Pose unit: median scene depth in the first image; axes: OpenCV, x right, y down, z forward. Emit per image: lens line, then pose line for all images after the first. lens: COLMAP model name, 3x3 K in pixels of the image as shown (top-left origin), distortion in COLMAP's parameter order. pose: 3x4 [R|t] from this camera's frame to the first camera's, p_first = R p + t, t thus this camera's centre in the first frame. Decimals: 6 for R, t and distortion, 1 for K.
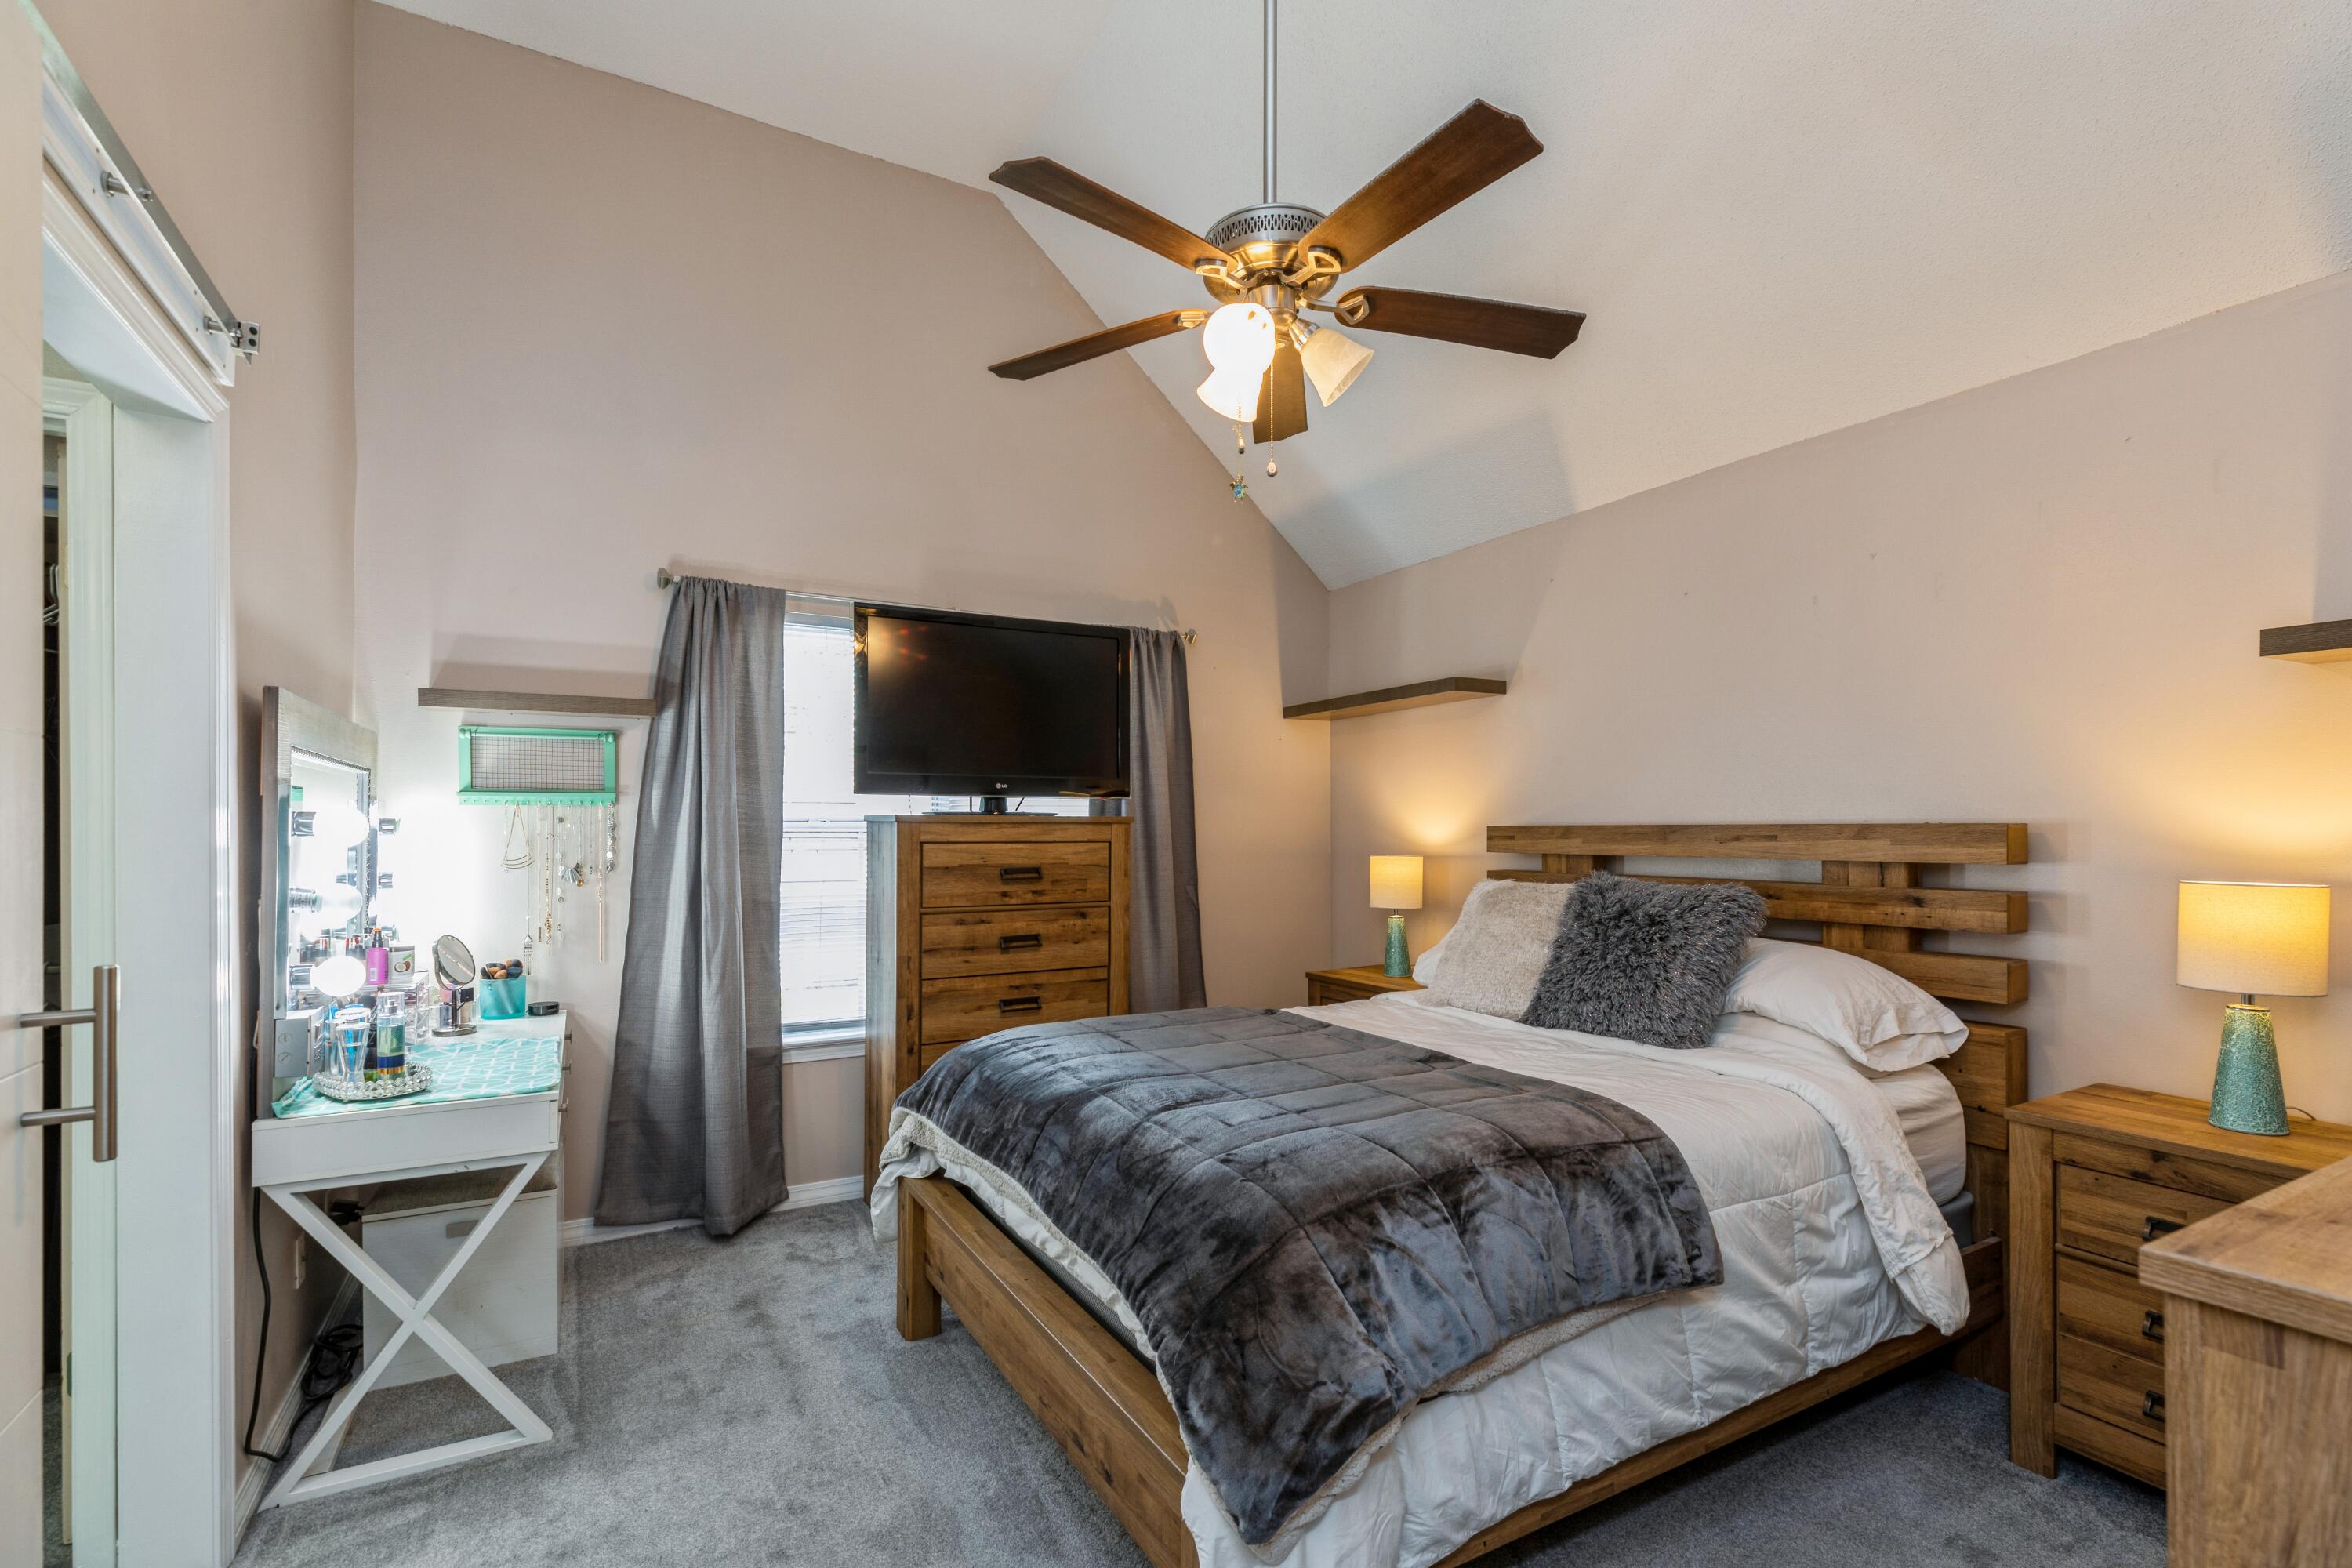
lens RADIAL K [[1061.5, 0, 1207.7], [0, 1061.5, 821.7], [0, 0, 1]] dist [0.007599, -0.002026]
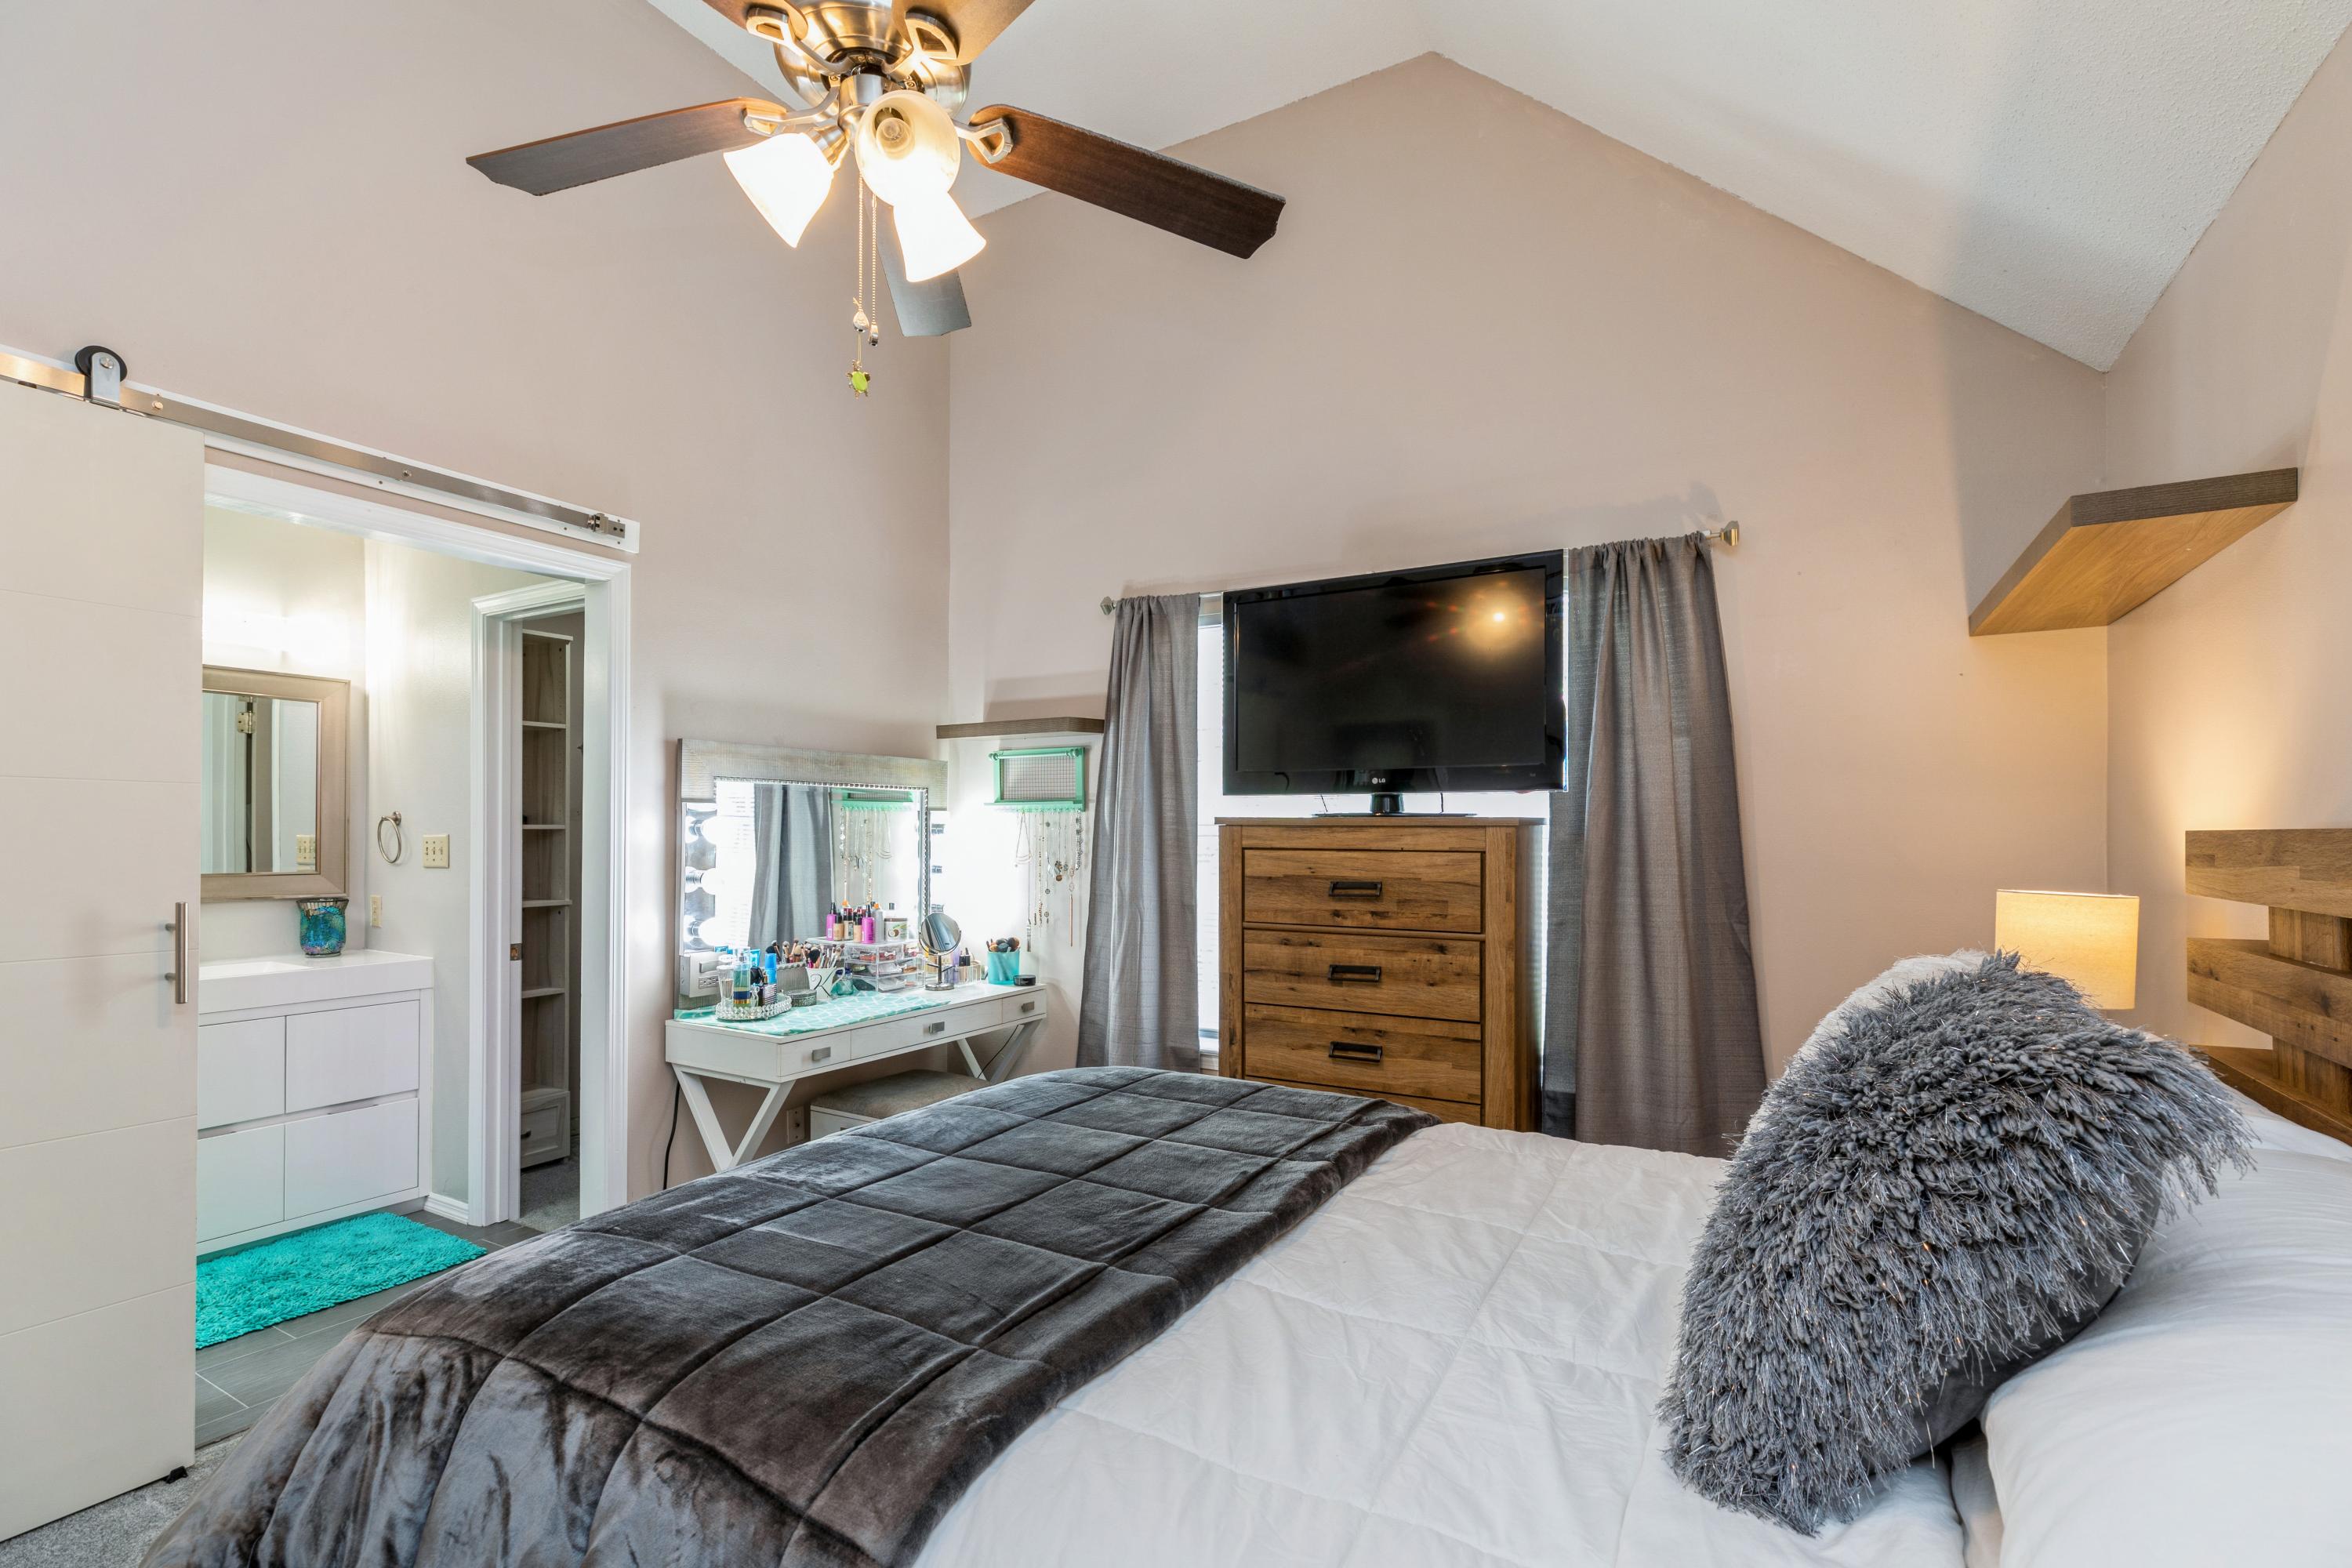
lens RADIAL K [[1061.5, 0, 1214.5], [0, 1061.5, 826.2], [0, 0, 1]] dist [0.007599, -0.002026]
pose [[0.508717, -0.000931, -0.860934, 0.468705], [0.002951, 0.999995, 0.000663, 0.000275], [0.860929, -0.002878, 0.508717, 0.506167]]
